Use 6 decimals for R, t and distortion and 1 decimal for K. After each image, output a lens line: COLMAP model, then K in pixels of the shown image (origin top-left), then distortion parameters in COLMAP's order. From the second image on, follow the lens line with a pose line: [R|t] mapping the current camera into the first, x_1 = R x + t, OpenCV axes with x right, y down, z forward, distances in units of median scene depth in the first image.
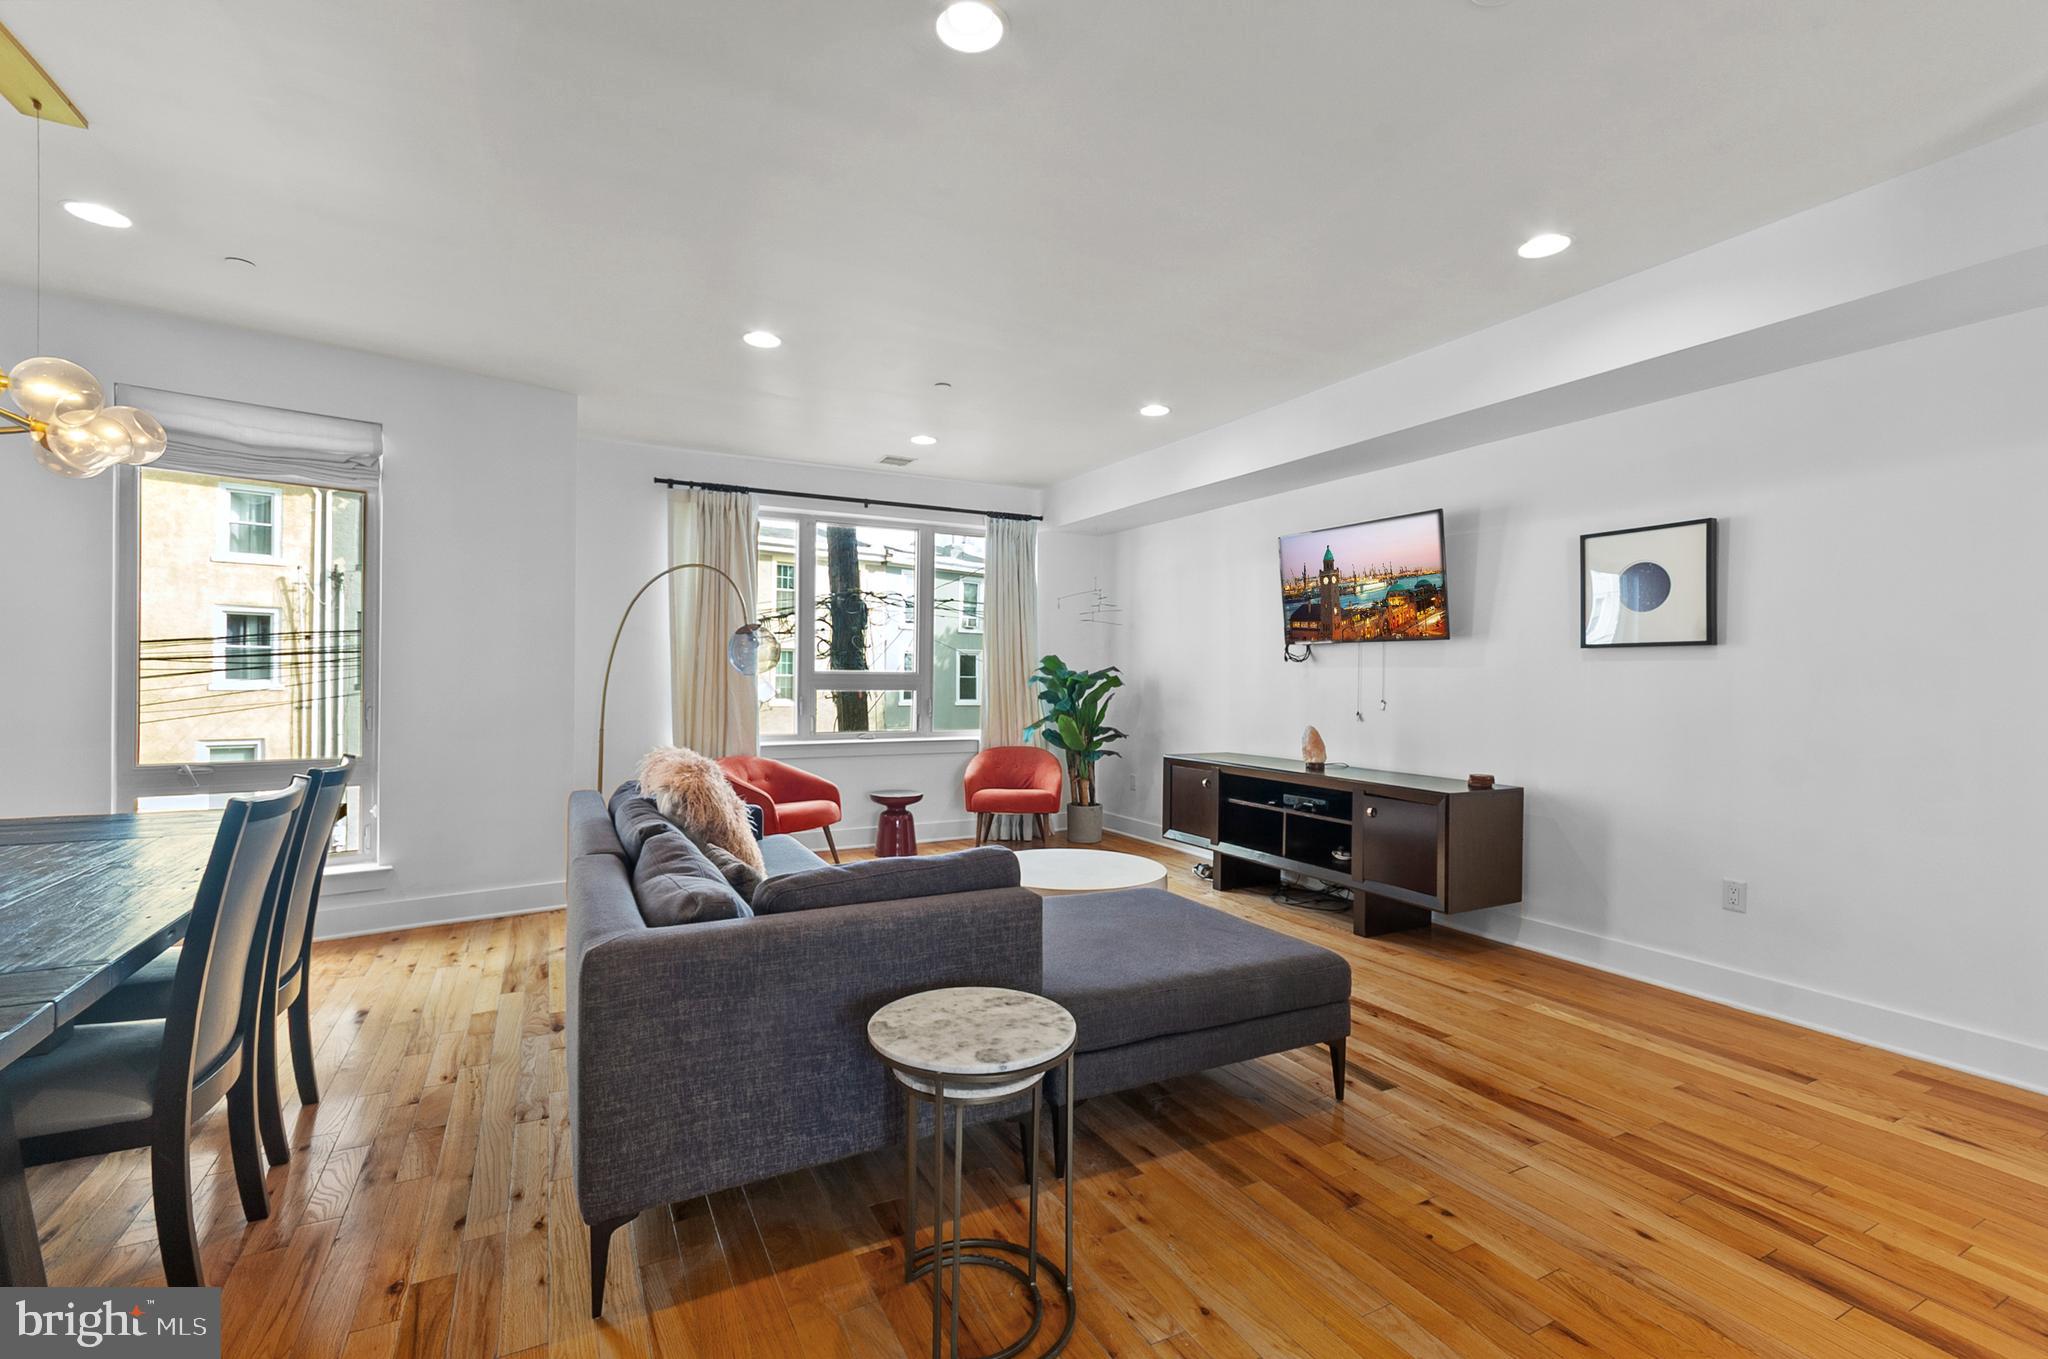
lens RADIAL K [[904.3, 0, 1023.2], [0, 904.3, 663.4], [0, 0, 1]] dist [0.003419, 0.000326]
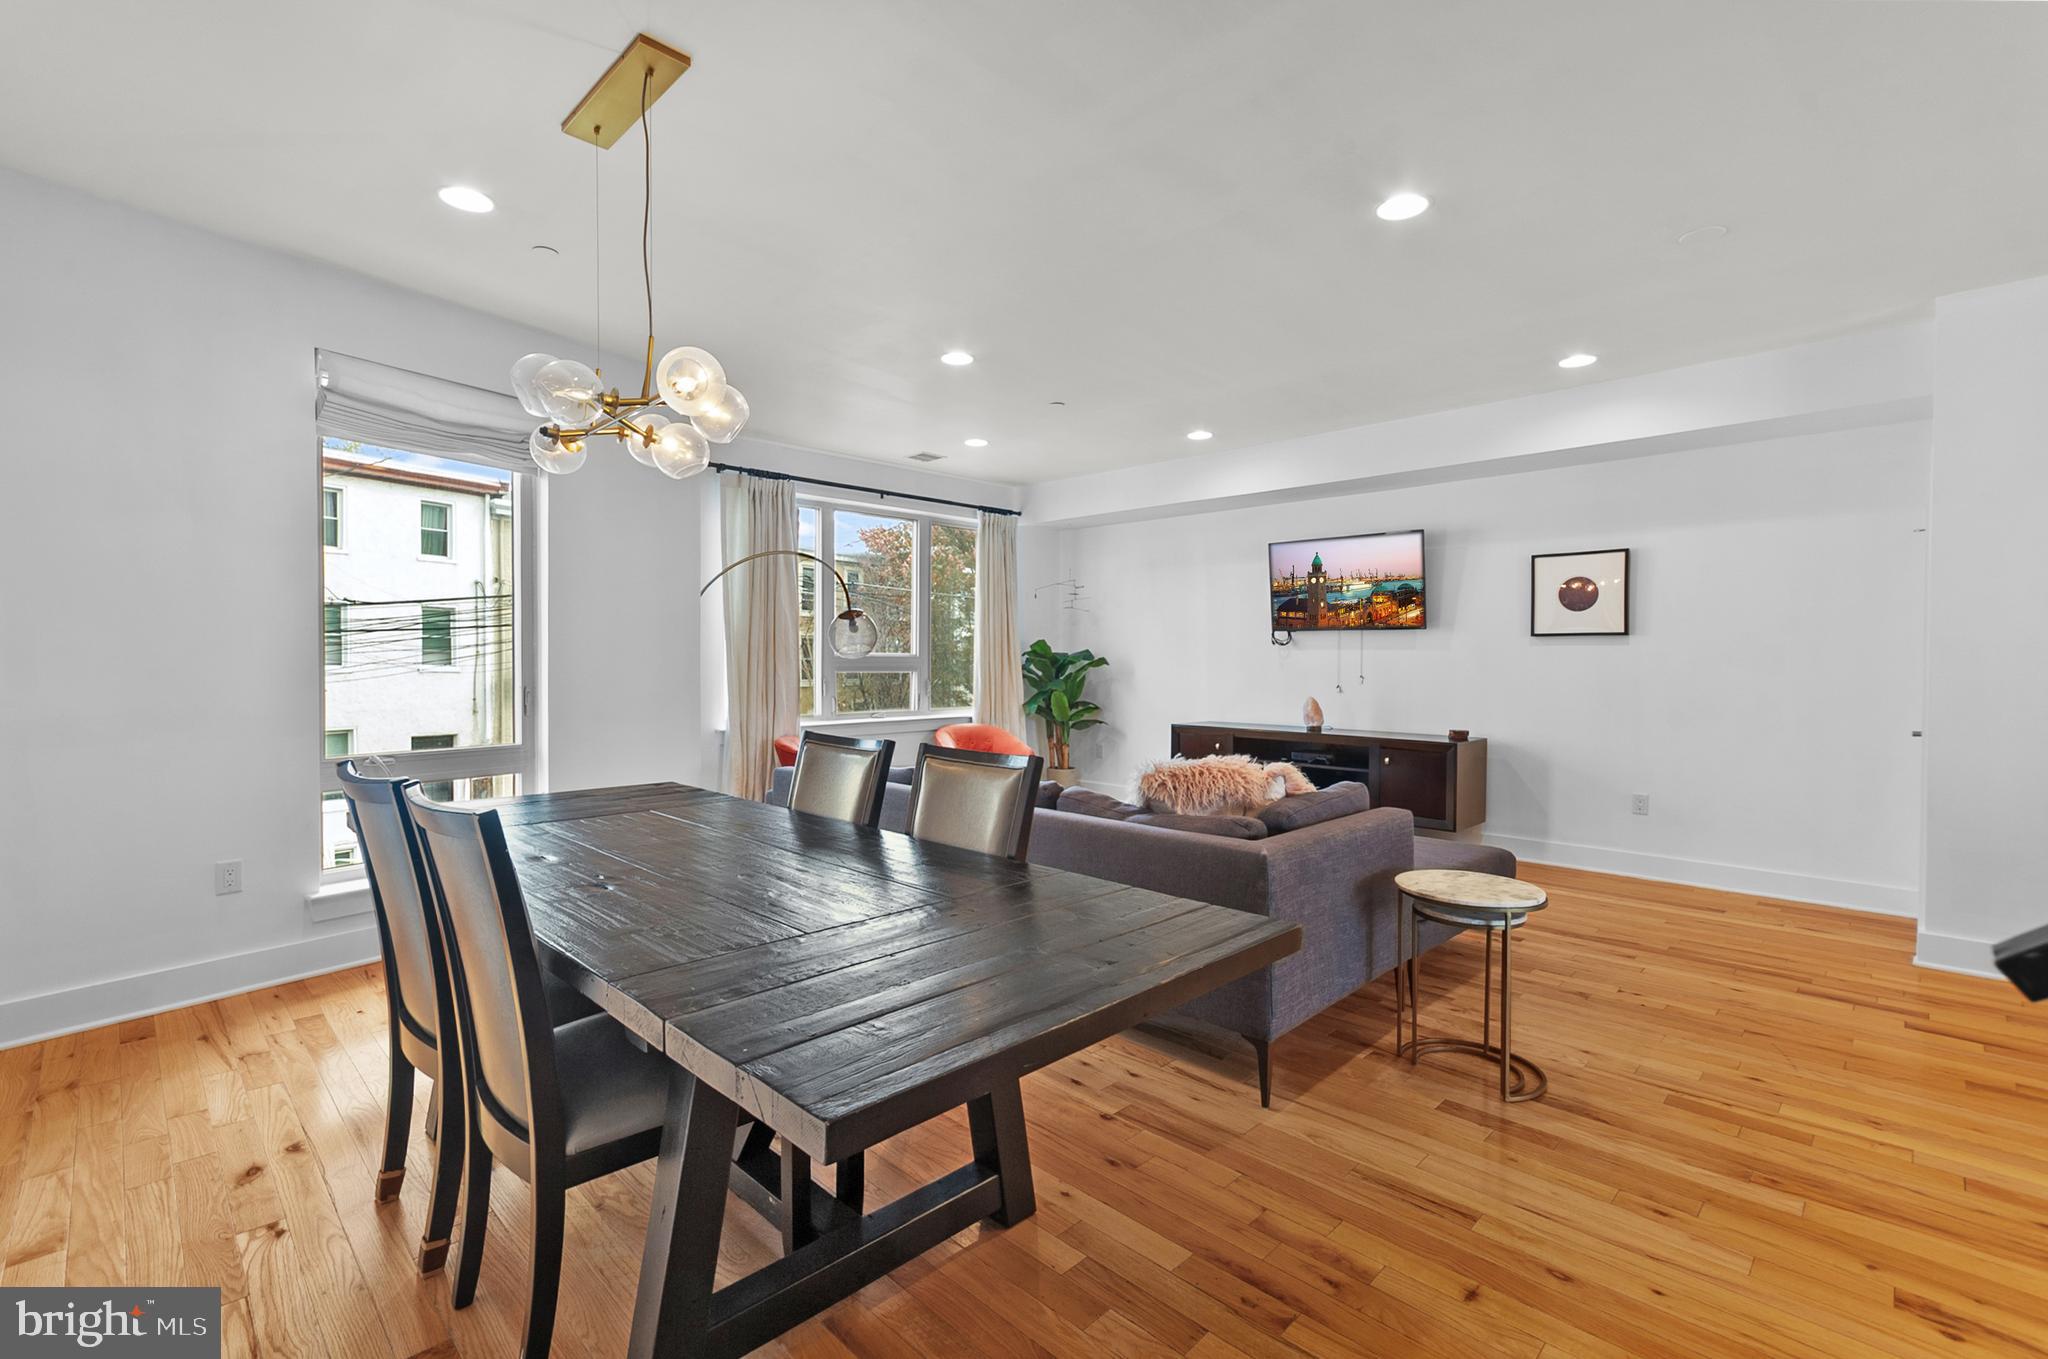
lens RADIAL K [[912.7, 0, 1020.2], [0, 912.7, 657.6], [0, 0, 1]] dist [0.002772, 0.000672]
pose [[0.955167, -0.003286, 0.296049, -0.467006], [-0.001570, 0.999868, 0.016164, -0.005334], [-0.296063, -0.015904, 0.955036, -0.093529]]
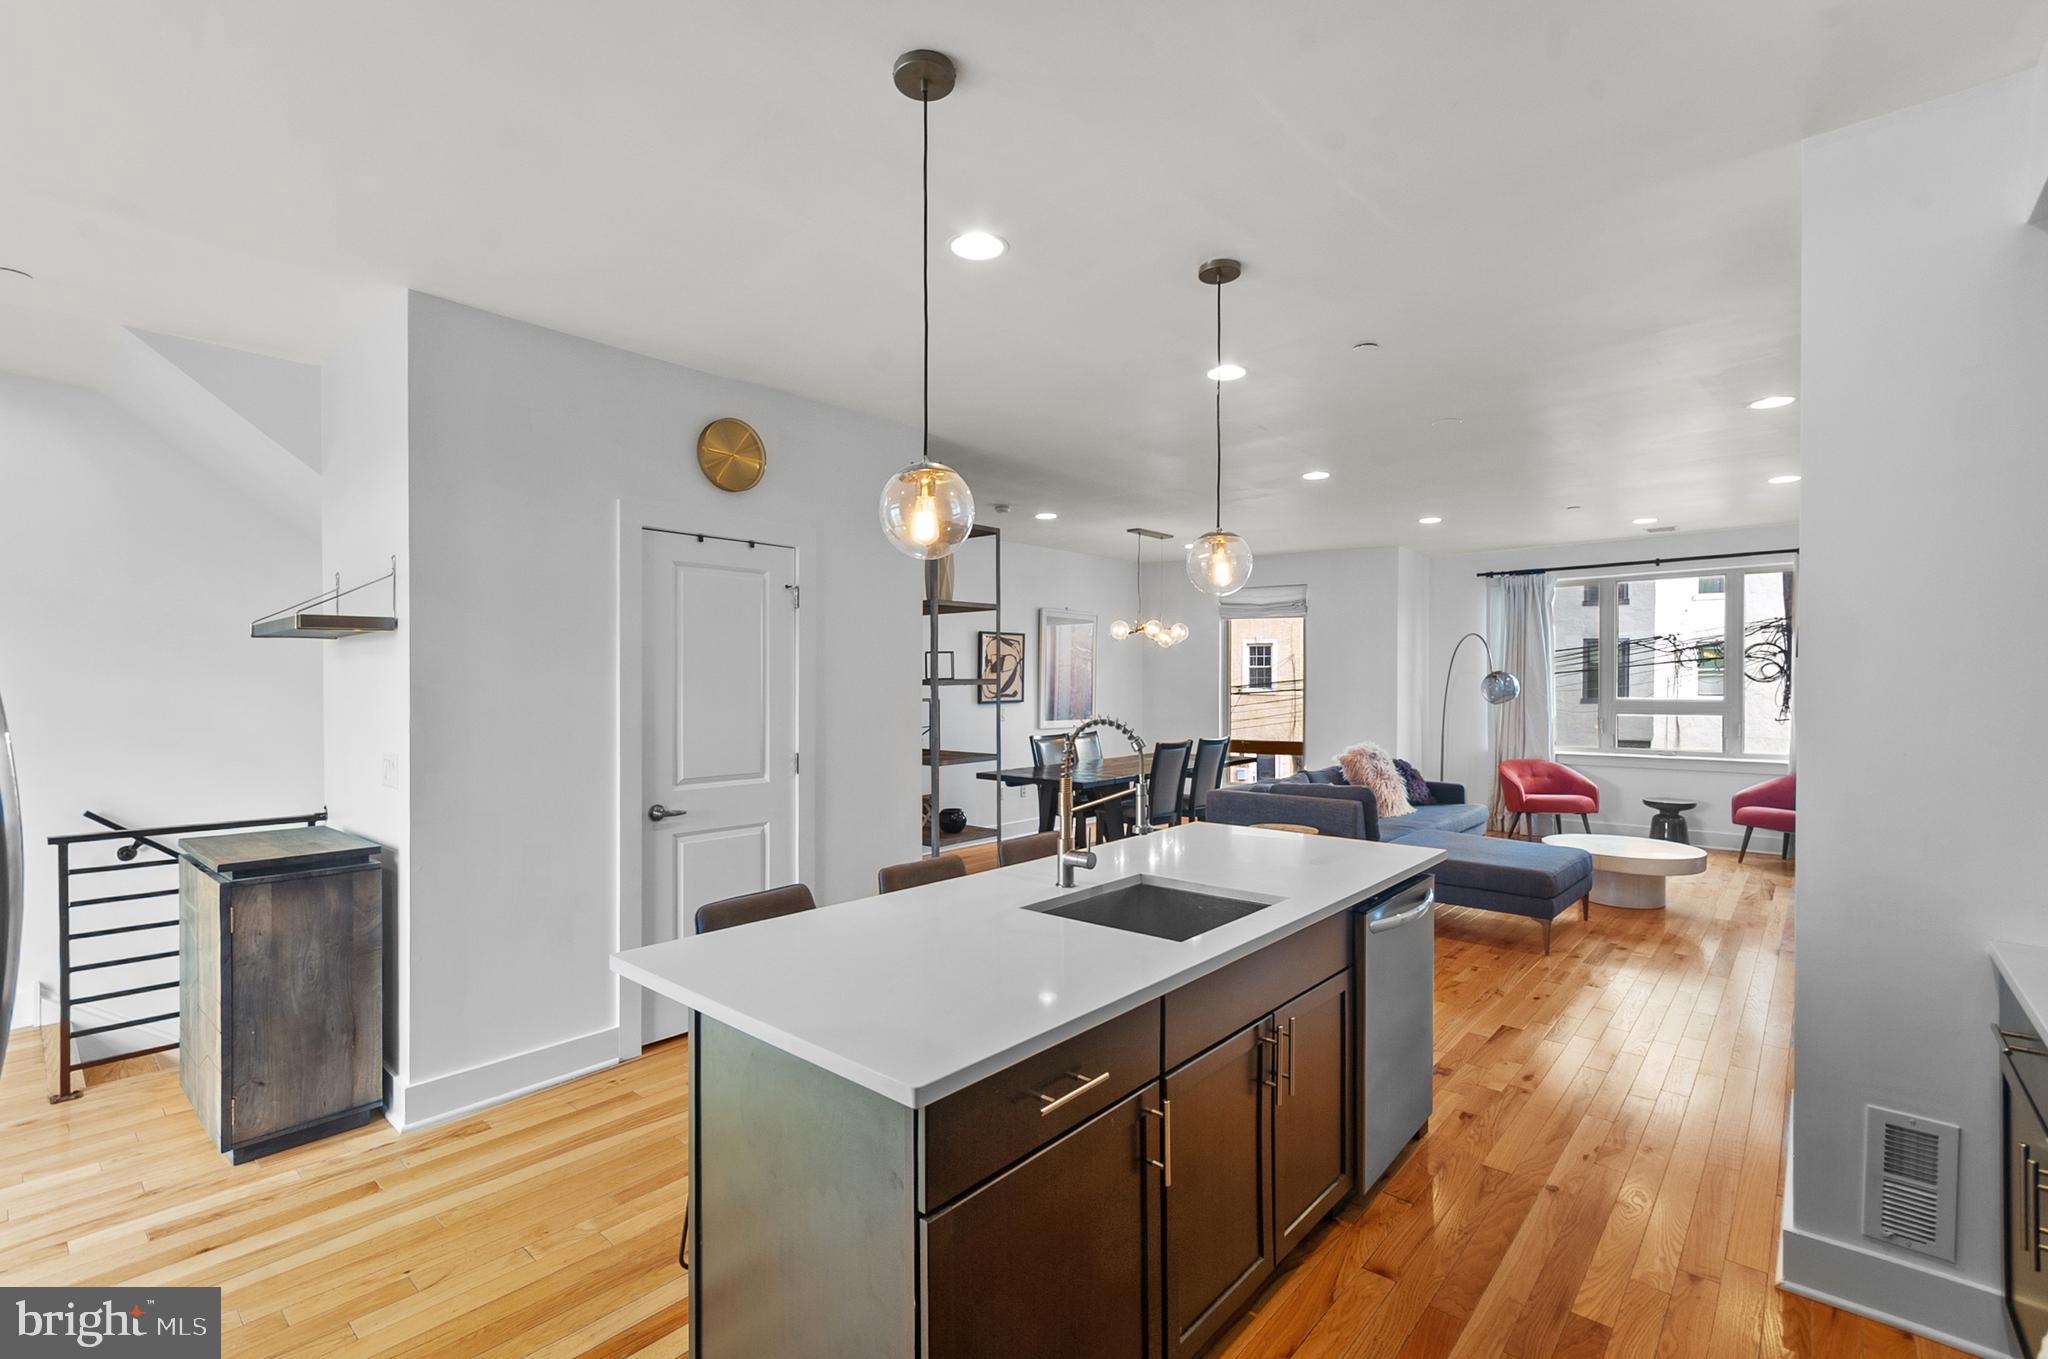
lens RADIAL K [[915.9, 0, 1020.9], [0, 915.9, 687.3], [0, 0, 1]] dist [0.010276, -0.000005]
pose [[0.355925, -0.005115, -0.934501, 0.946373], [0.020561, 0.999786, 0.002358, -0.040321], [0.934288, -0.020054, 0.355954, -0.341670]]
